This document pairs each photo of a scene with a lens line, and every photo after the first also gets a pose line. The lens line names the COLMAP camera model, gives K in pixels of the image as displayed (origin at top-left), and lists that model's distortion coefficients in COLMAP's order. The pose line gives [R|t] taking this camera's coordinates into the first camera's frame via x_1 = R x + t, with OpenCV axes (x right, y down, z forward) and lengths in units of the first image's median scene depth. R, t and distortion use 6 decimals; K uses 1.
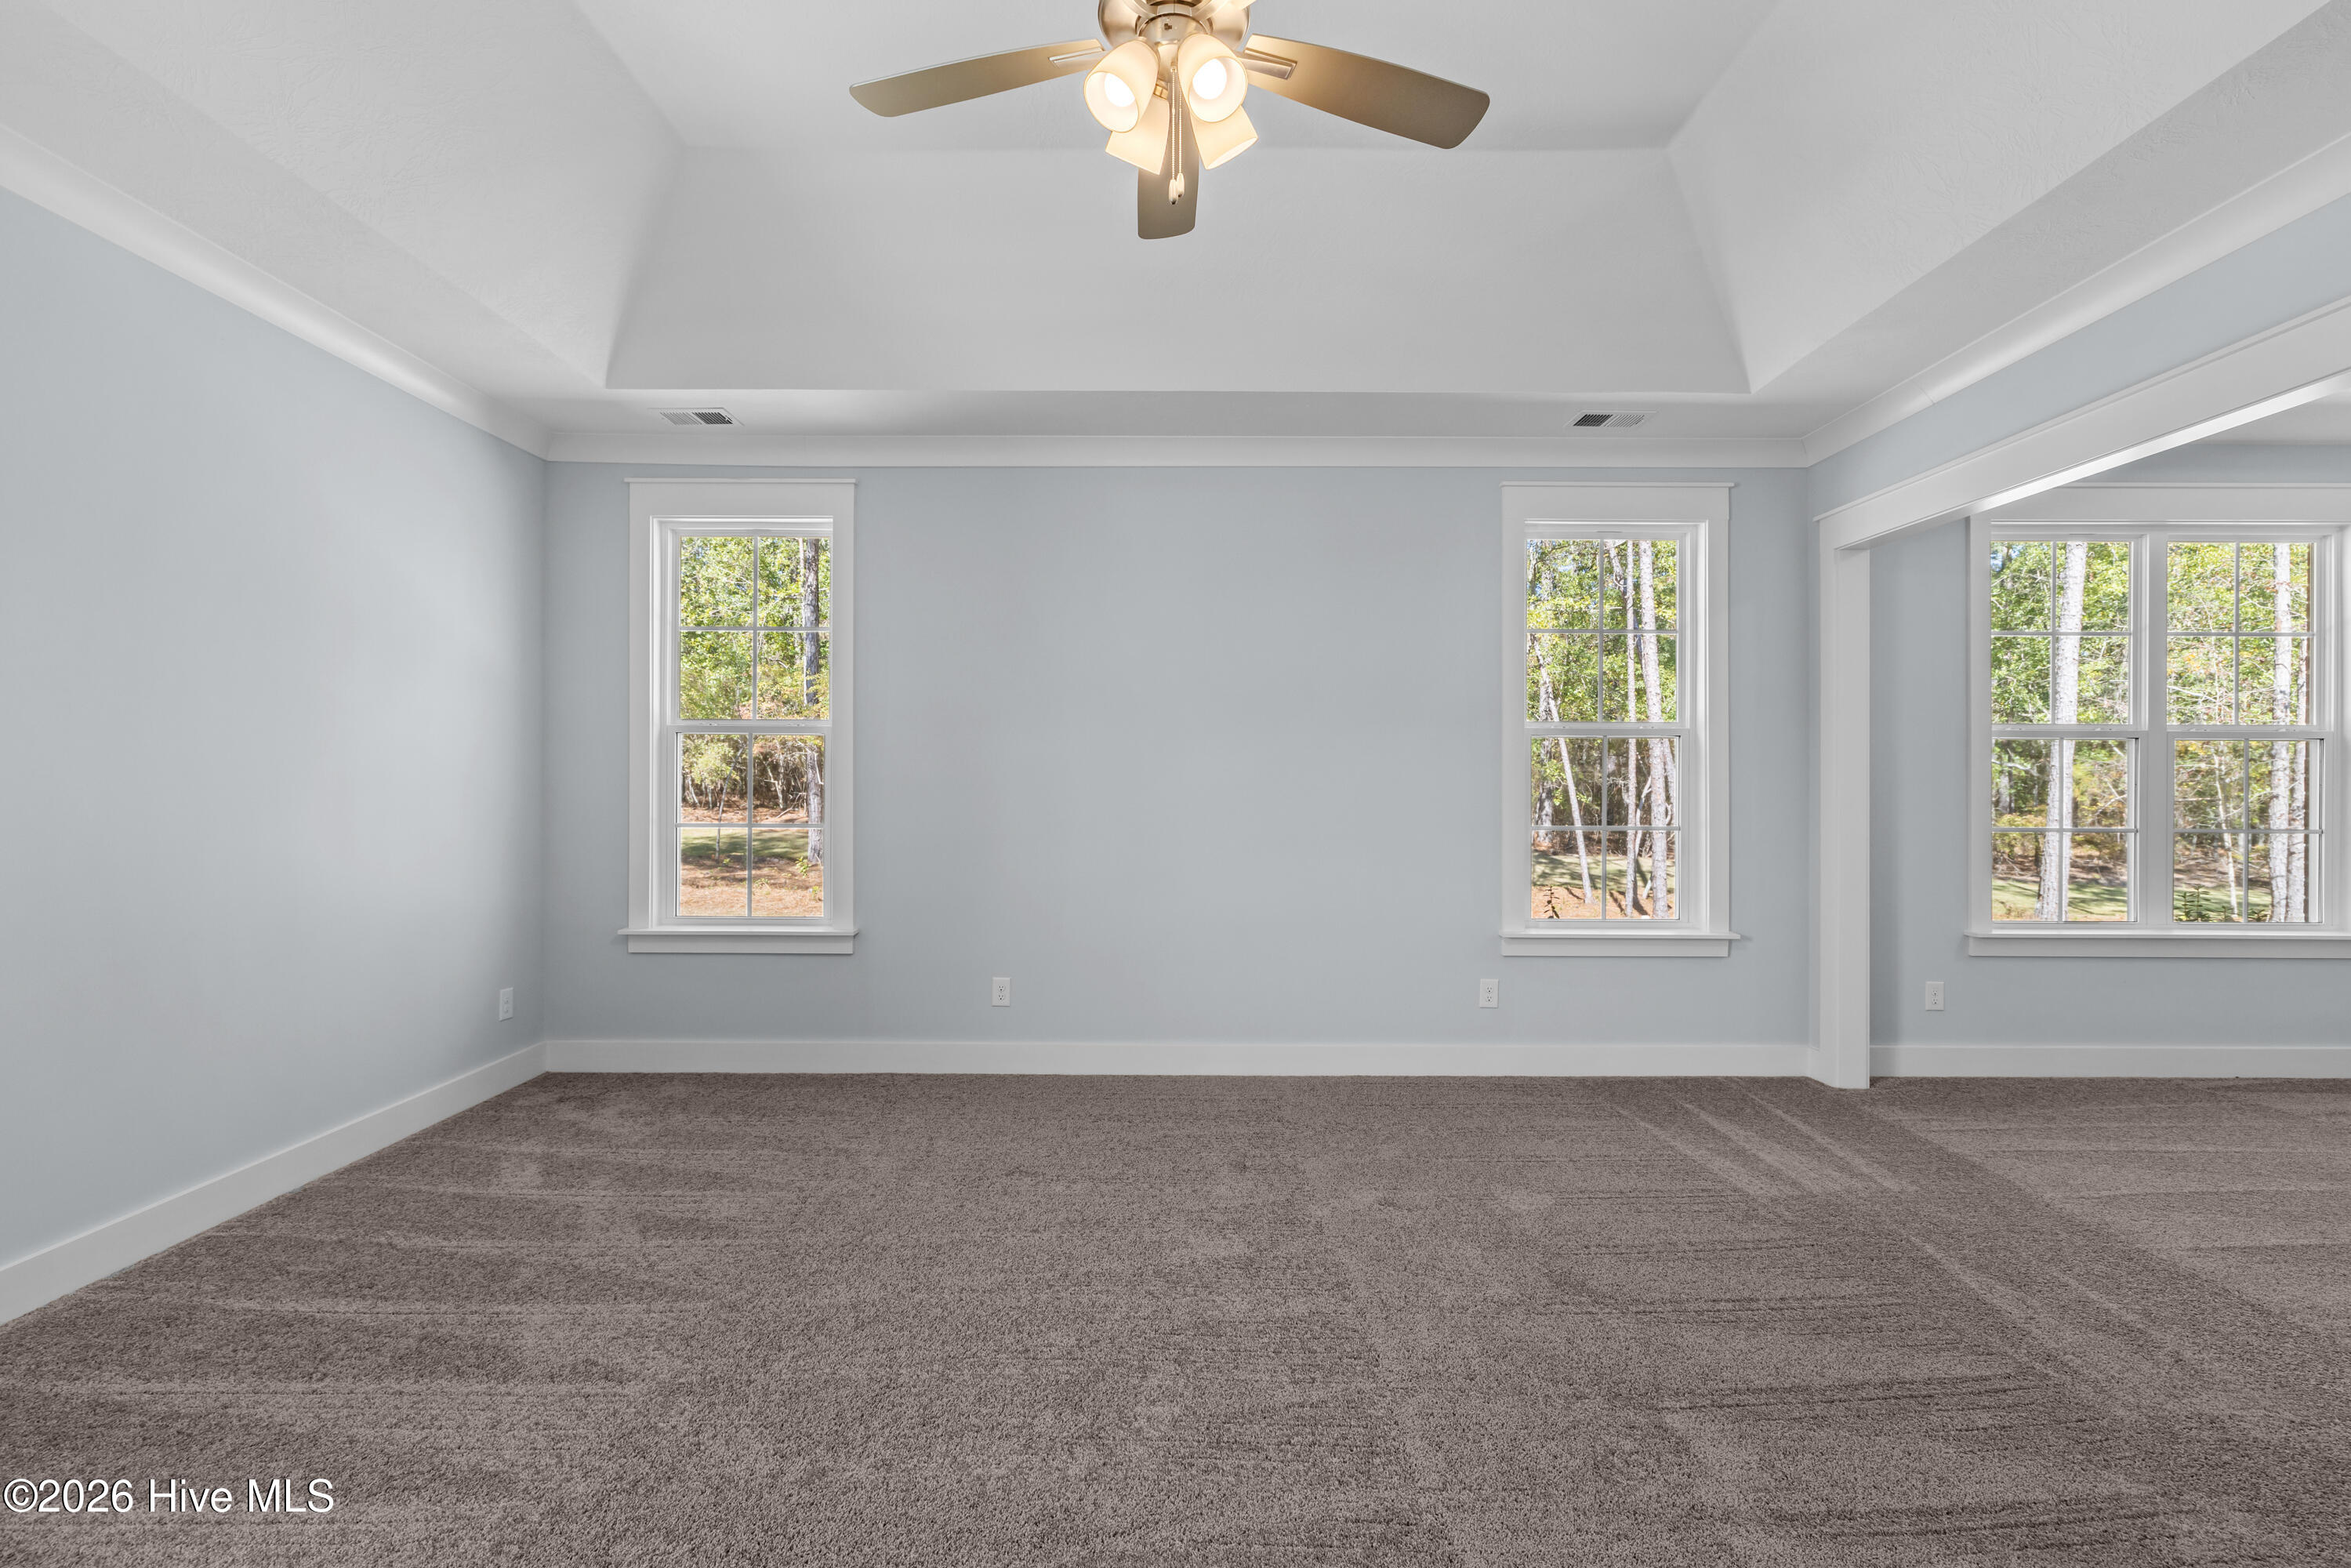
lens RADIAL K [[1013.4, 0, 1178.0], [0, 1013.4, 788.9], [0, 0, 1]] dist [-0.004843, 0.002166]
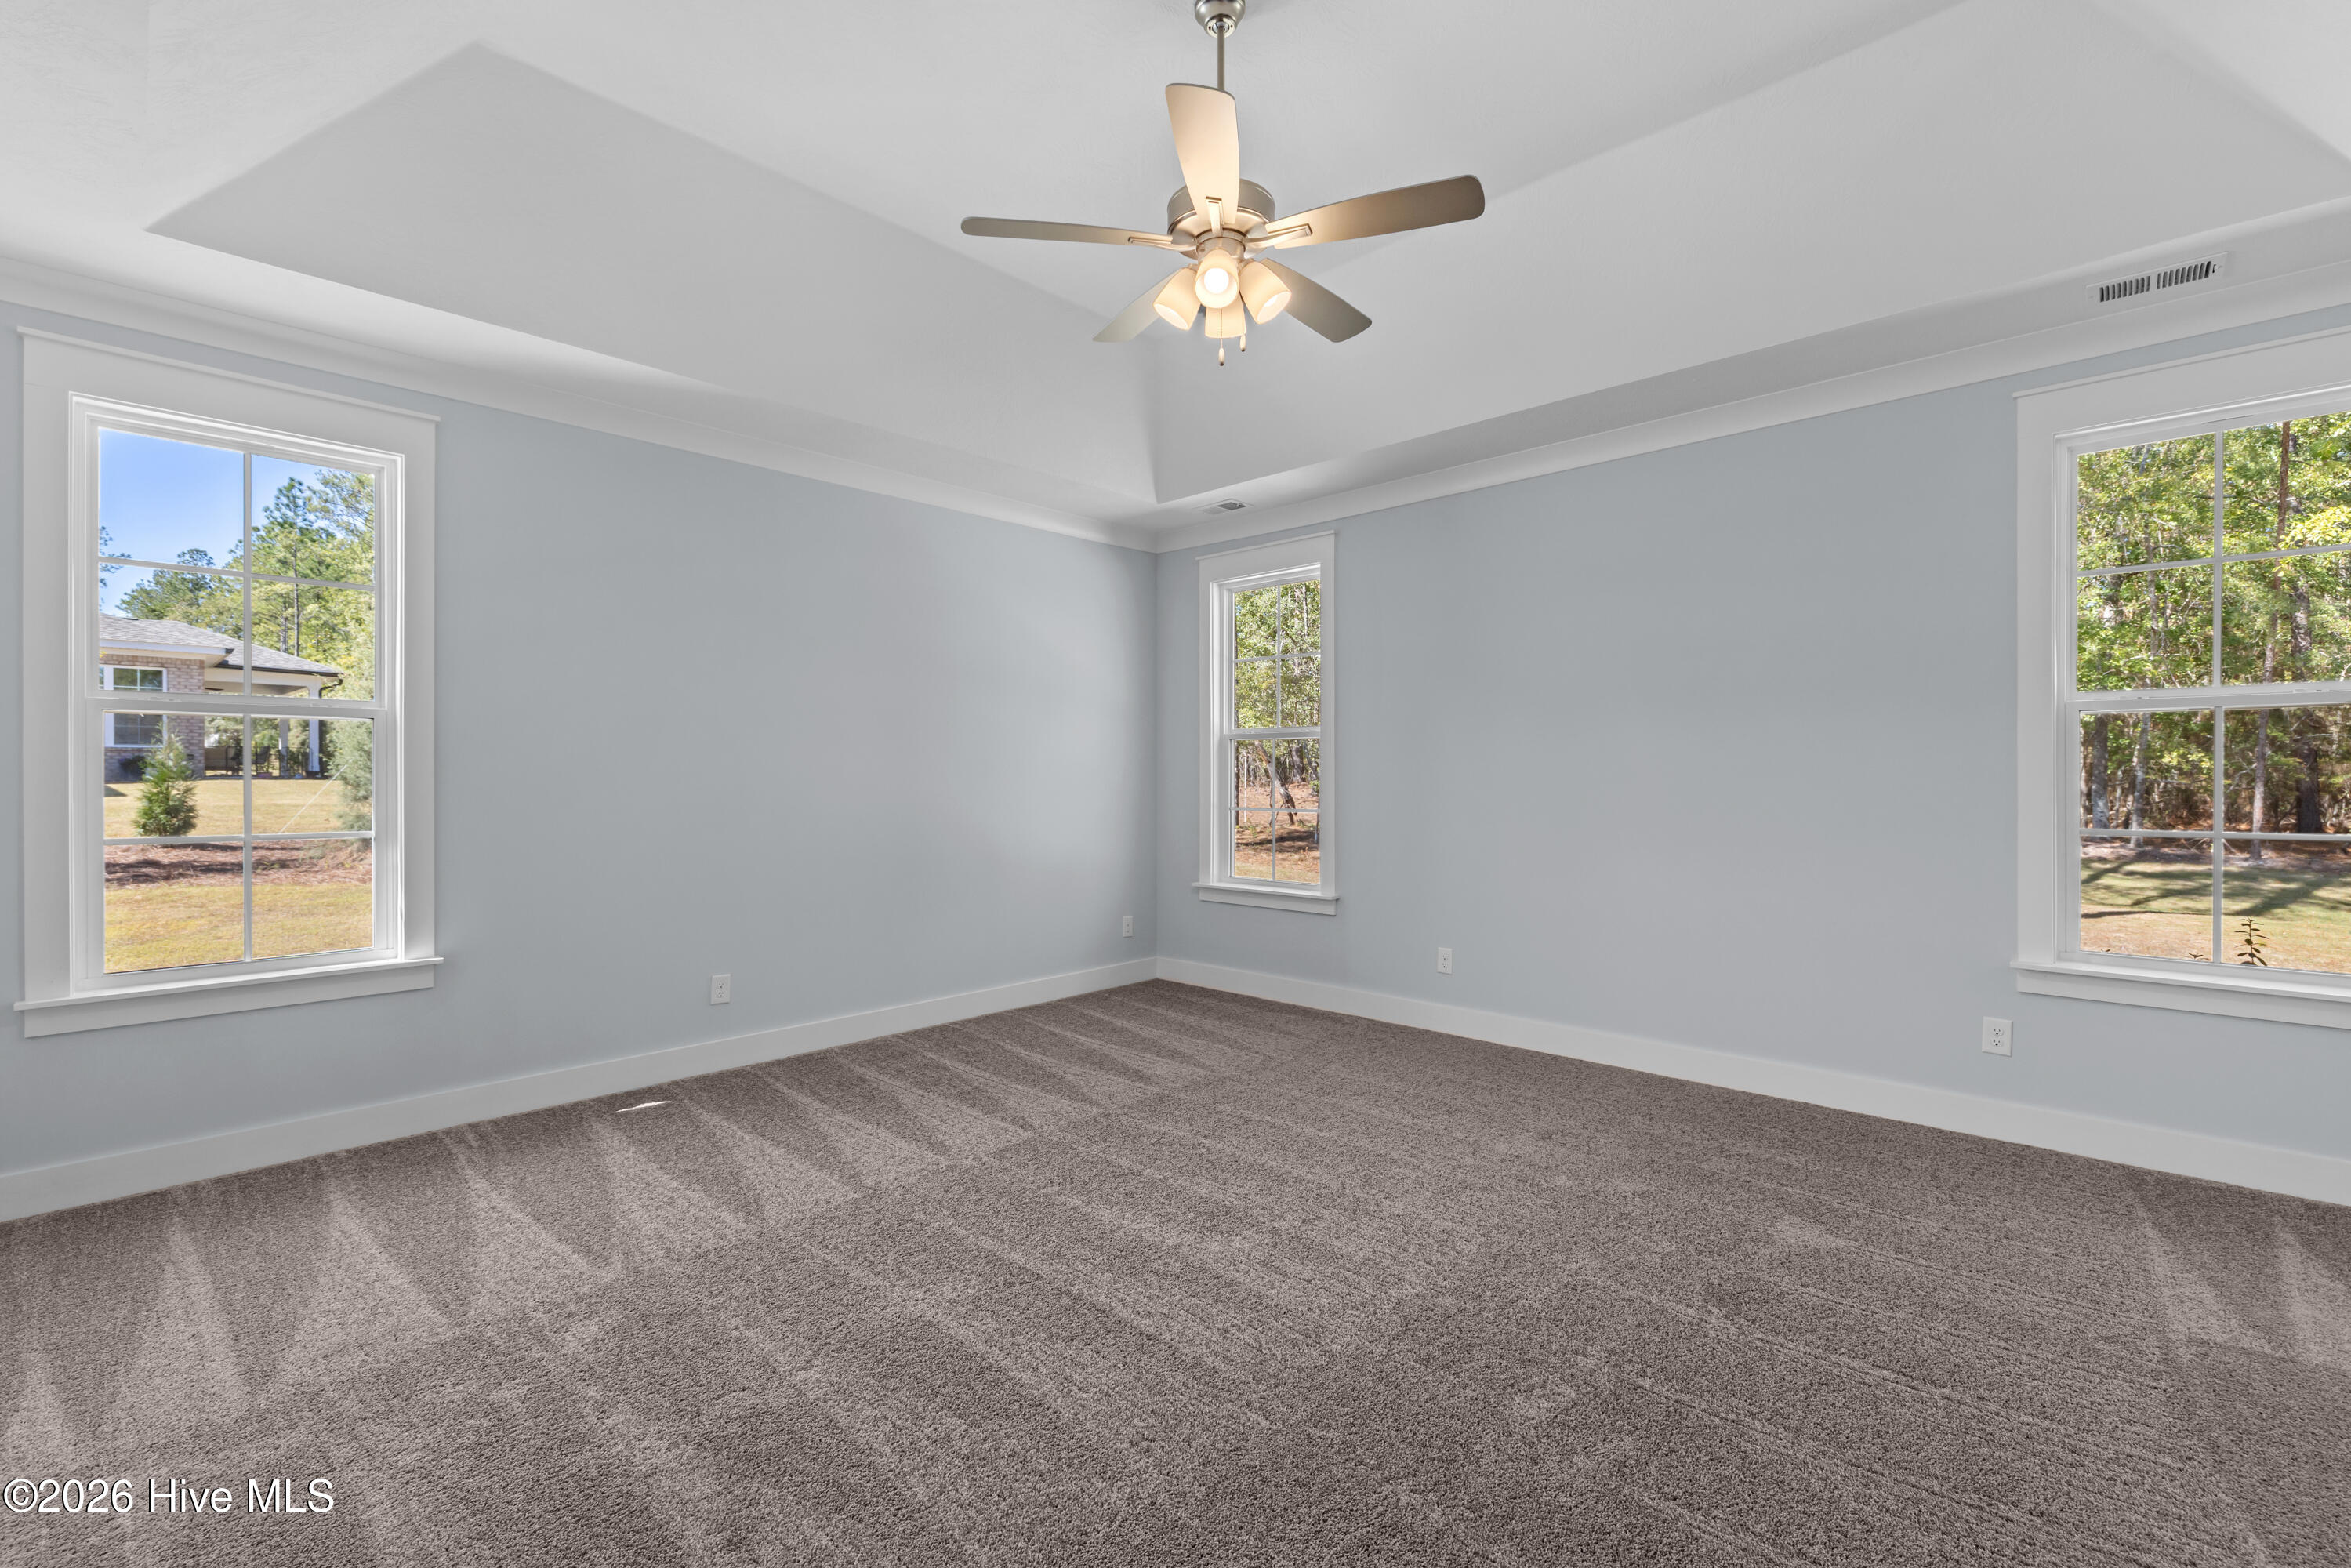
lens RADIAL K [[1013.4, 0, 1165.1], [0, 1013.4, 784.6], [0, 0, 1]] dist [-0.004843, 0.002166]
pose [[0.721928, 0.001765, -0.691966, 0.431047], [0.000718, 0.999994, 0.003301, -0.000588], [0.691967, -0.002880, 0.721923, -0.036676]]
